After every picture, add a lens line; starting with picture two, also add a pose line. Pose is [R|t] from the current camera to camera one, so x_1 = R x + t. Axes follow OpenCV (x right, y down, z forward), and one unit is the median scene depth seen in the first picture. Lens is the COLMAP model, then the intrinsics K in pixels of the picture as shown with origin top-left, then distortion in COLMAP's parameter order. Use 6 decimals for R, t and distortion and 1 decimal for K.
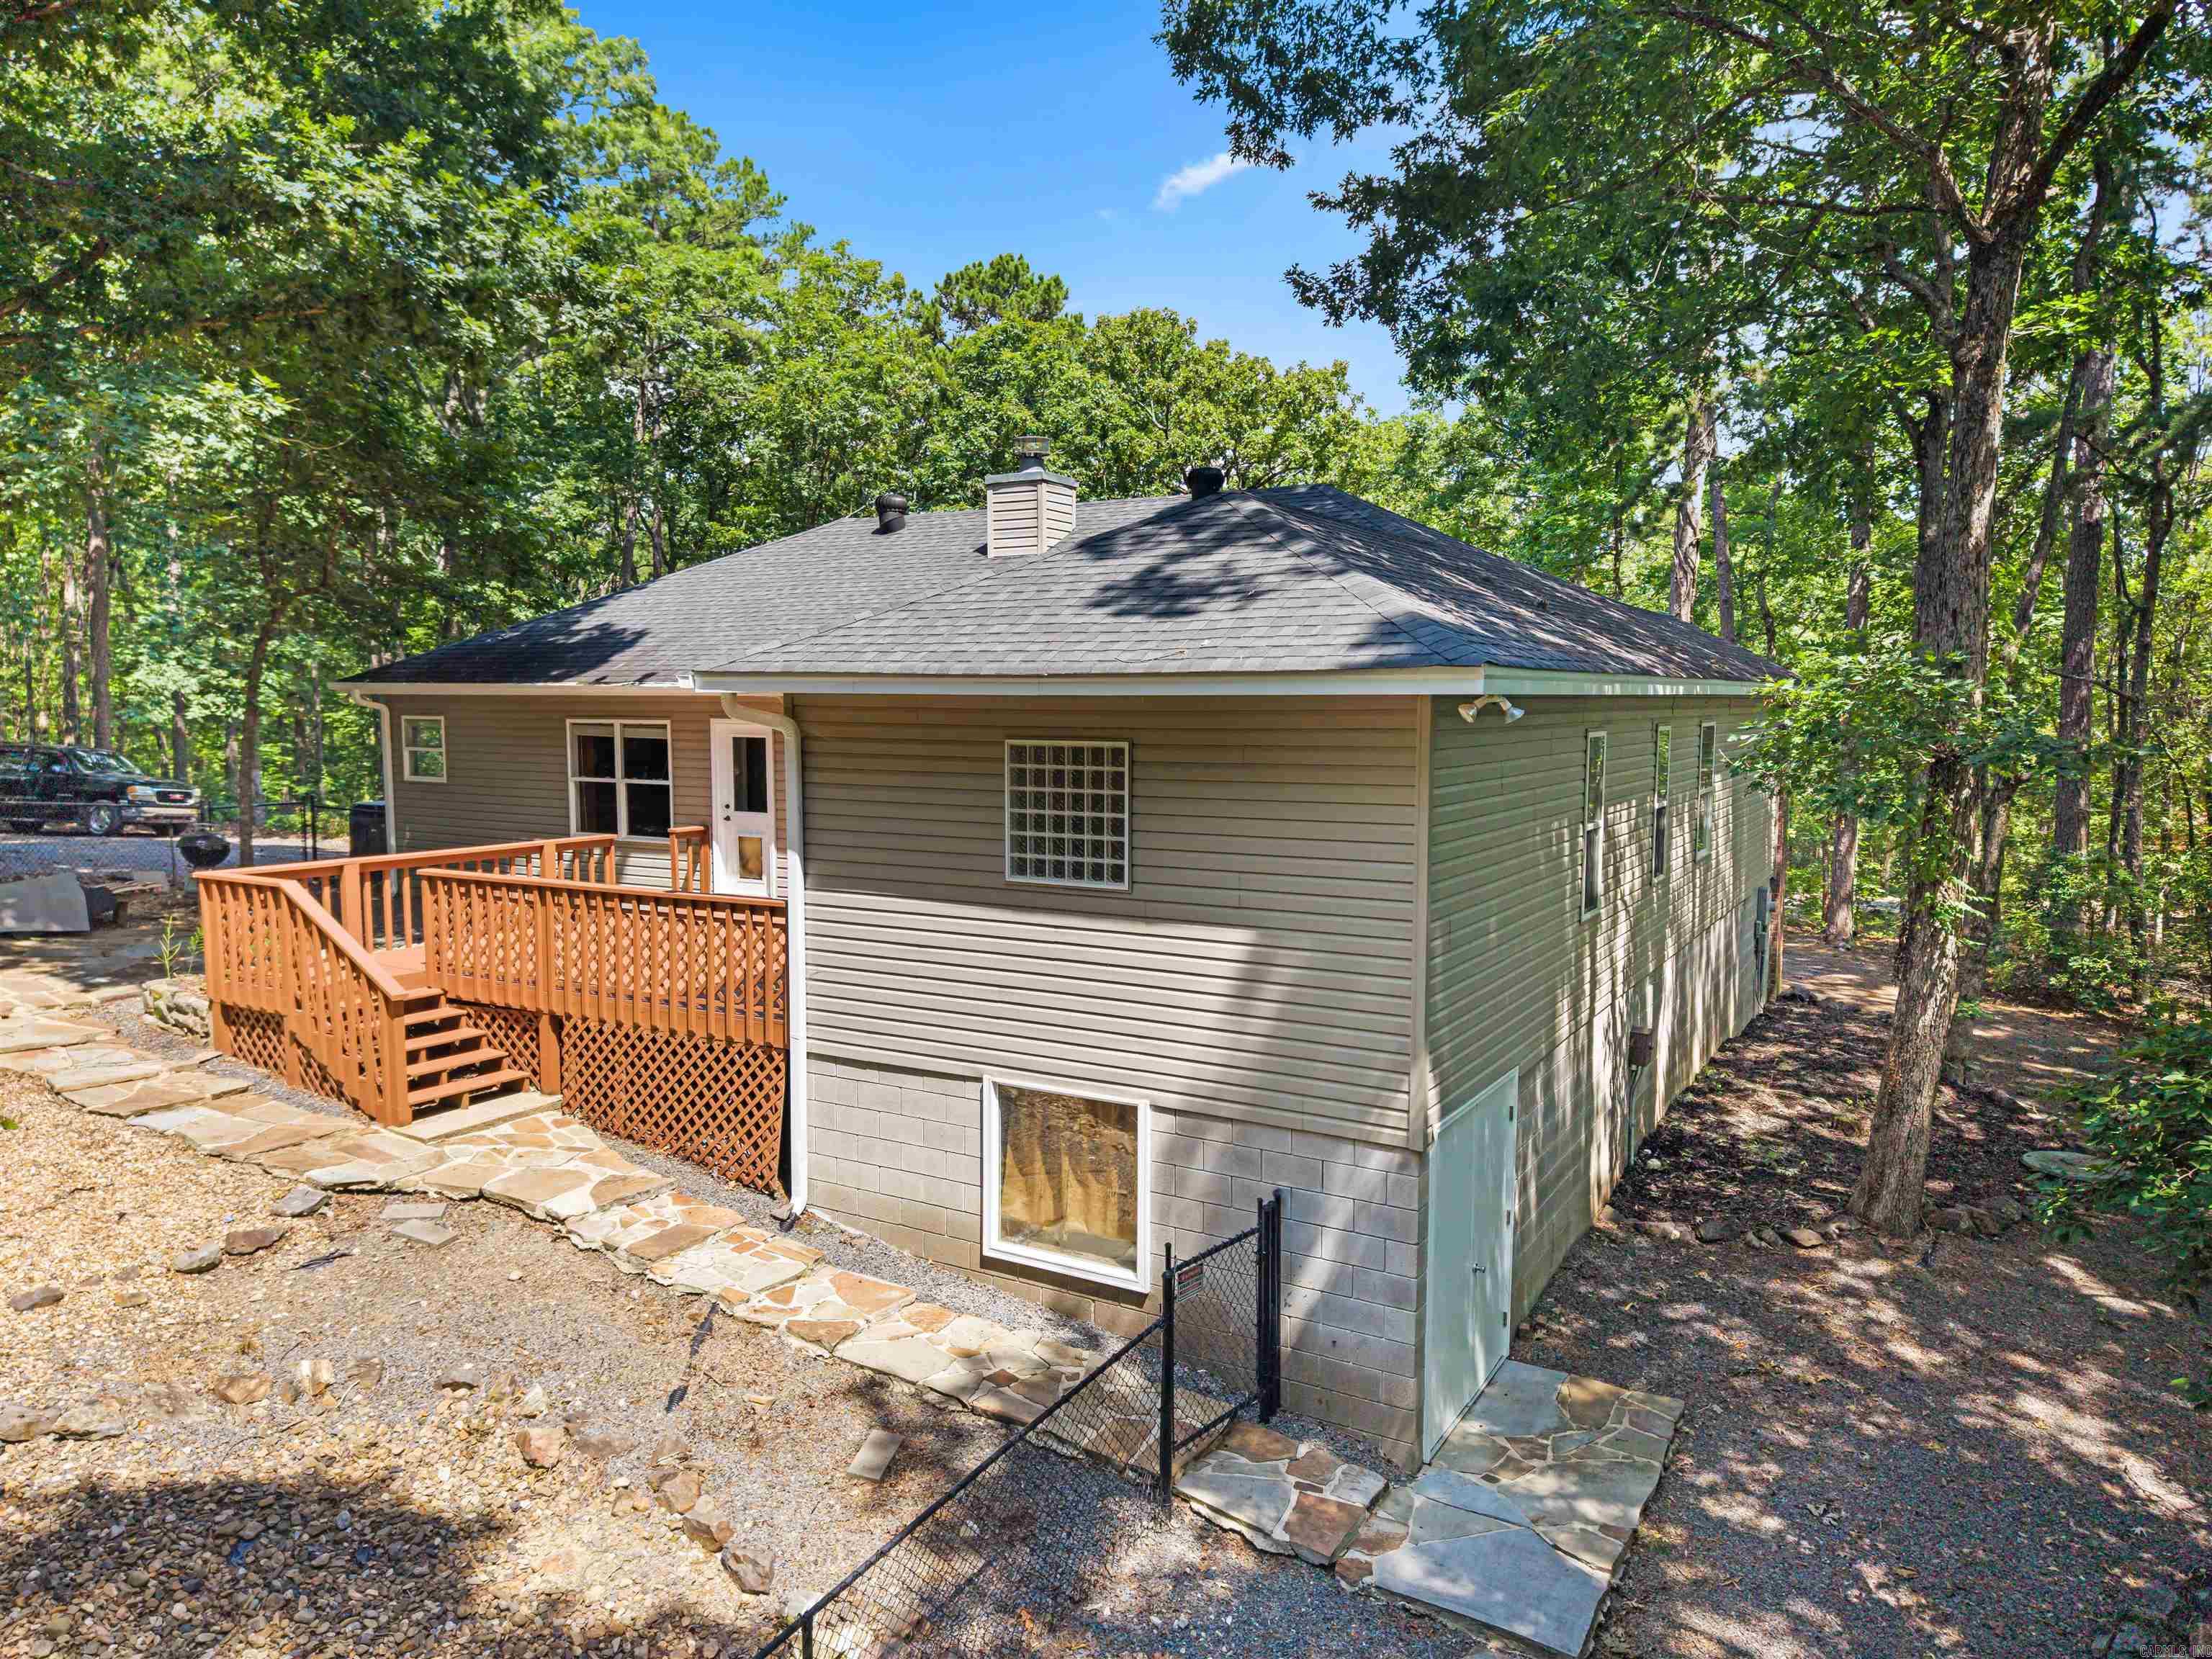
lens RADIAL K [[1506.2, 0, 1111.0], [0, 1506.2, 826.2], [0, 0, 1]] dist [0.022828, -0.008238]
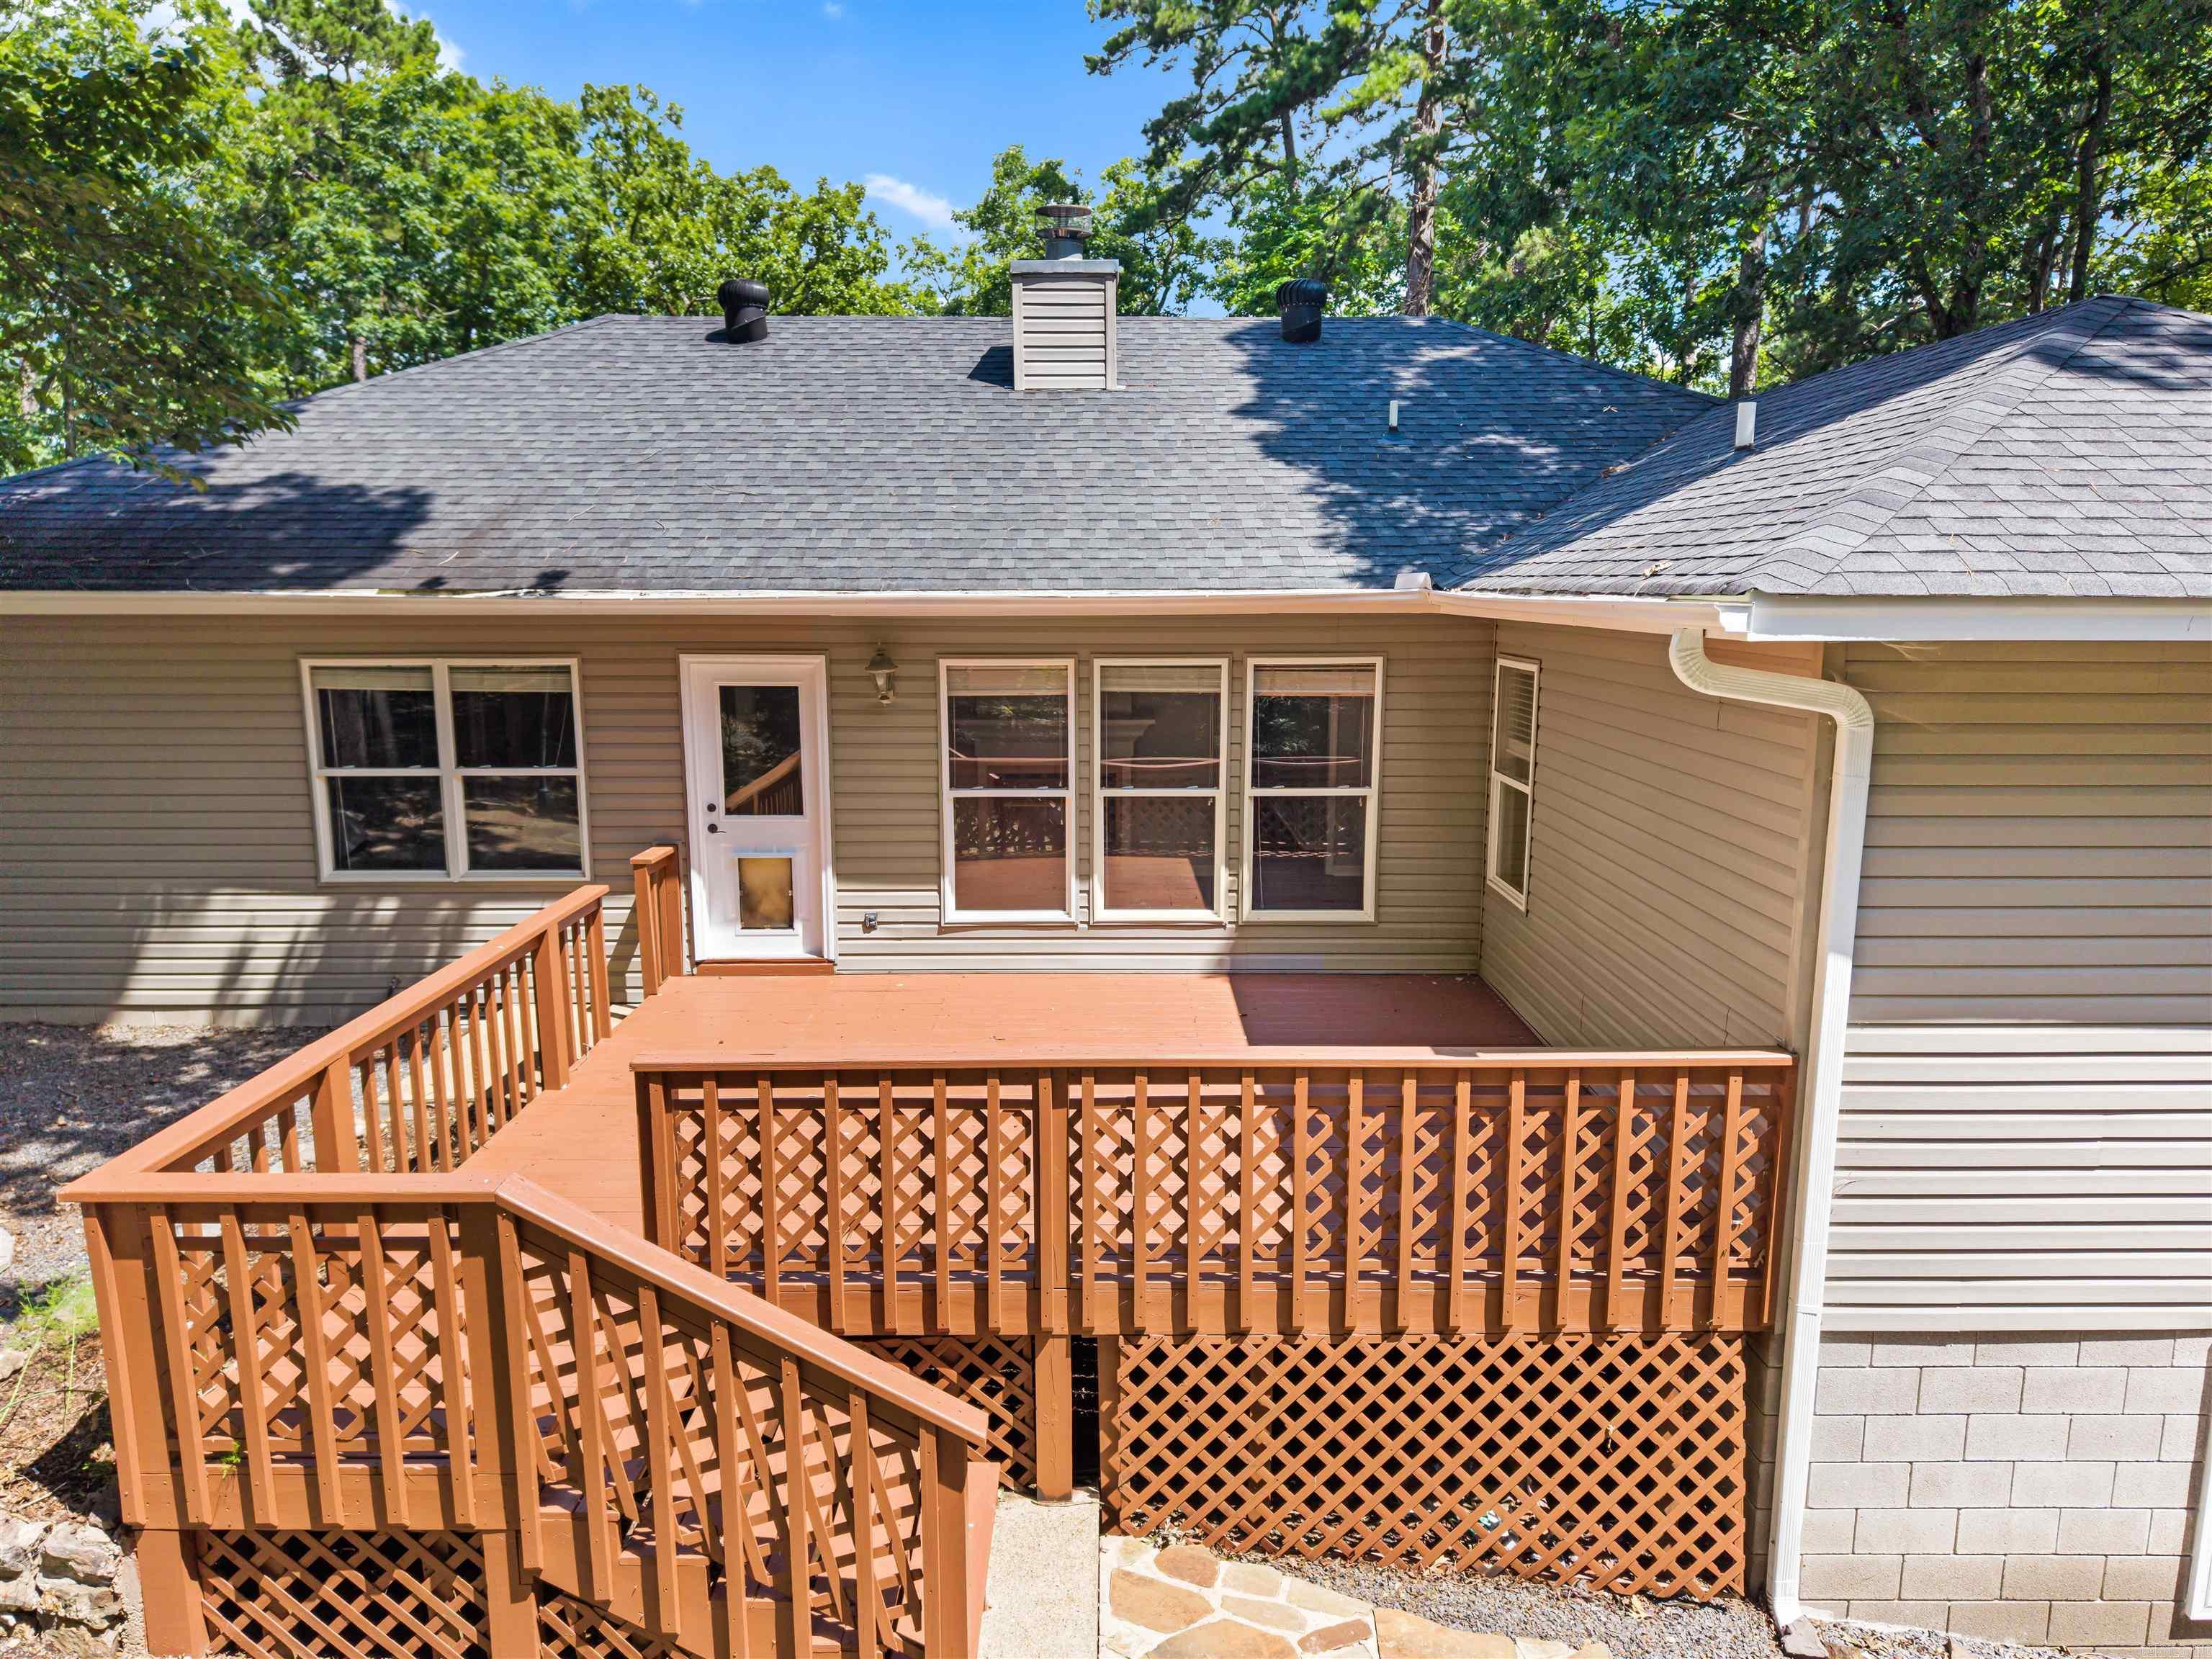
lens RADIAL K [[1506.2, 0, 1111.0], [0, 1506.2, 826.2], [0, 0, 1]] dist [0.022828, -0.008238]
pose [[0.861087, -0.086722, 0.501008, -0.641500], [0.047078, 0.994713, 0.091266, -0.079850], [-0.506274, -0.055001, 0.860617, 0.671715]]
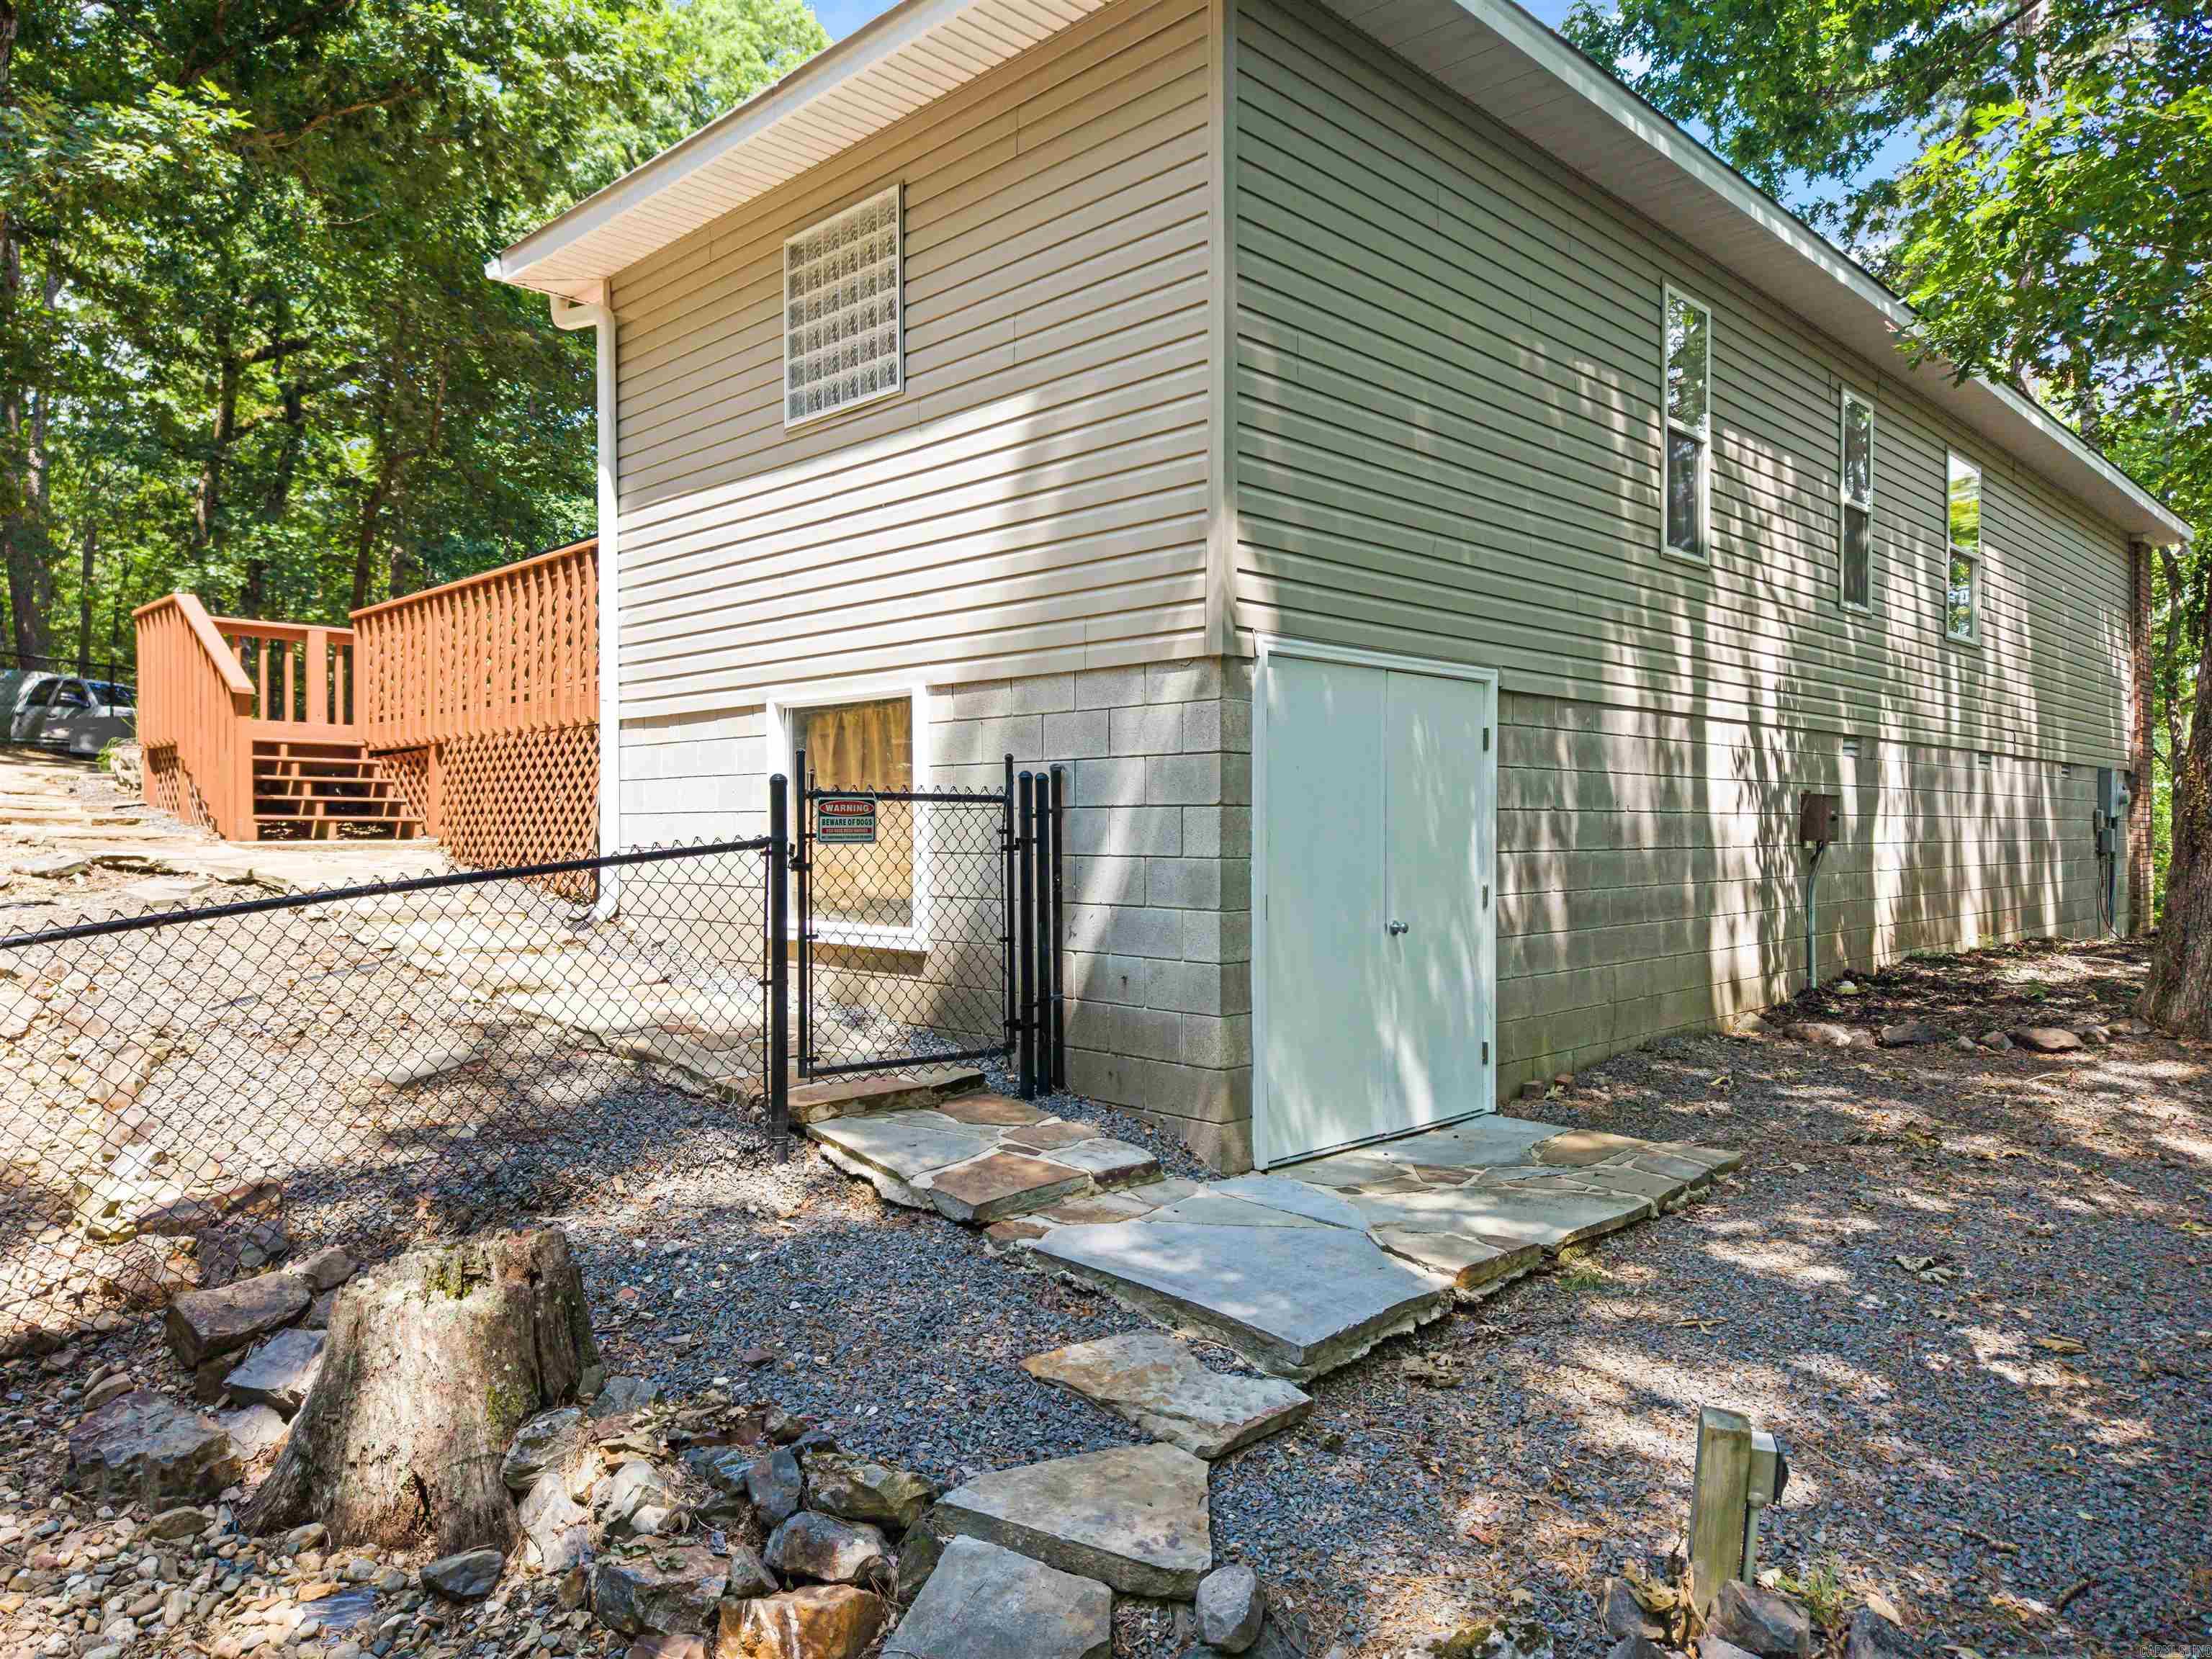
lens RADIAL K [[1479.8, 0, 1106.0], [0, 1479.8, 829.5], [0, 0, 1]] dist [0.048653, -0.050277]
pose [[0.969599, -0.003703, -0.244670, 0.242614], [-0.017422, 0.996303, -0.084122, 0.267422], [0.244077, 0.085827, 0.965950, 0.293132]]
